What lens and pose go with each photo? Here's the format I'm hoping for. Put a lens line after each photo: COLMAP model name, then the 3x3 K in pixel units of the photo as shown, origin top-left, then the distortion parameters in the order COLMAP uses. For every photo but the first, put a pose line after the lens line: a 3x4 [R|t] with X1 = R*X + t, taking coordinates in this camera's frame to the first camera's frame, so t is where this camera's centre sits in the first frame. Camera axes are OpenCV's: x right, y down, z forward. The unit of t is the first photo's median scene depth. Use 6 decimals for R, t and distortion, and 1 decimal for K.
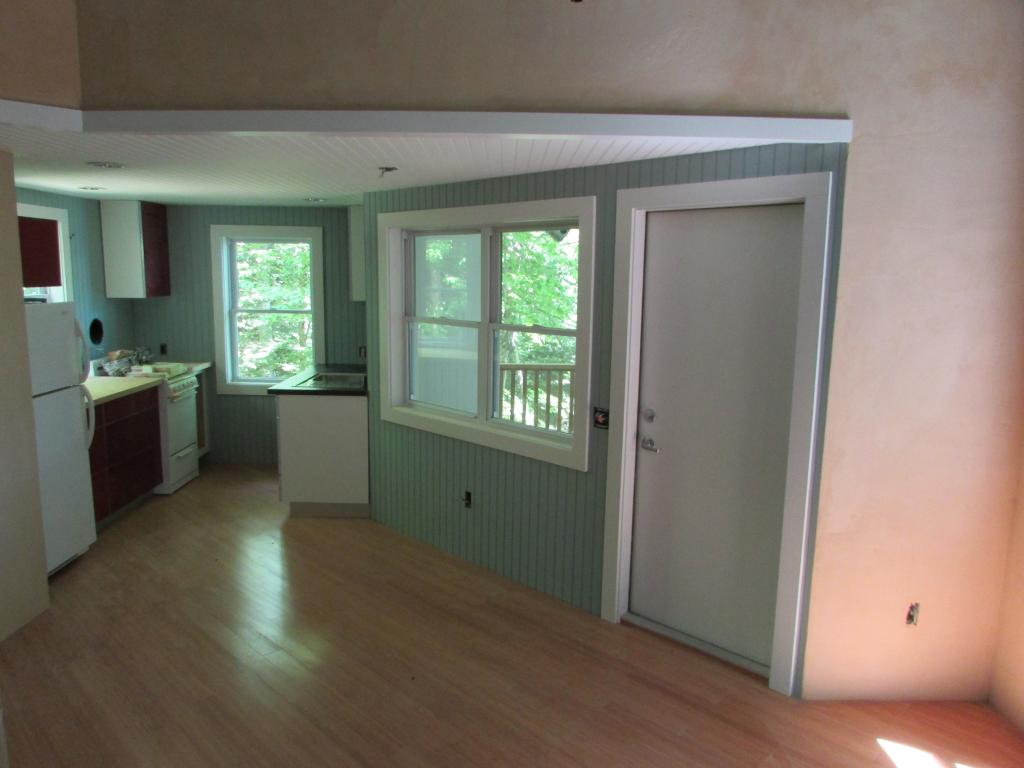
lens RADIAL K [[725.0, 0, 512.3], [0, 725.0, 384.1], [0, 0, 1]] dist [-0.035453, 0.004611]
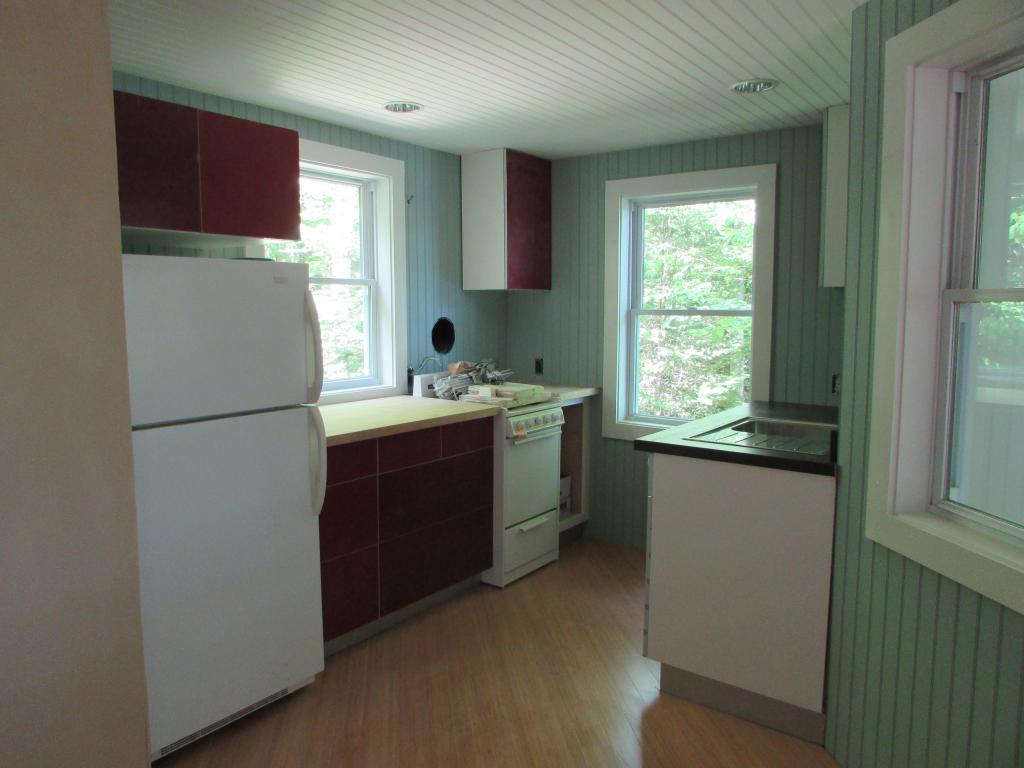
lens RADIAL K [[725.0, 0, 513.5], [0, 725.0, 381.8], [0, 0, 1]] dist [-0.035453, 0.004611]
pose [[0.797170, 0.045674, -0.602025, -0.085128], [-0.081312, 0.996172, -0.032092, -0.009920], [0.598255, 0.074535, 0.797832, 0.471151]]
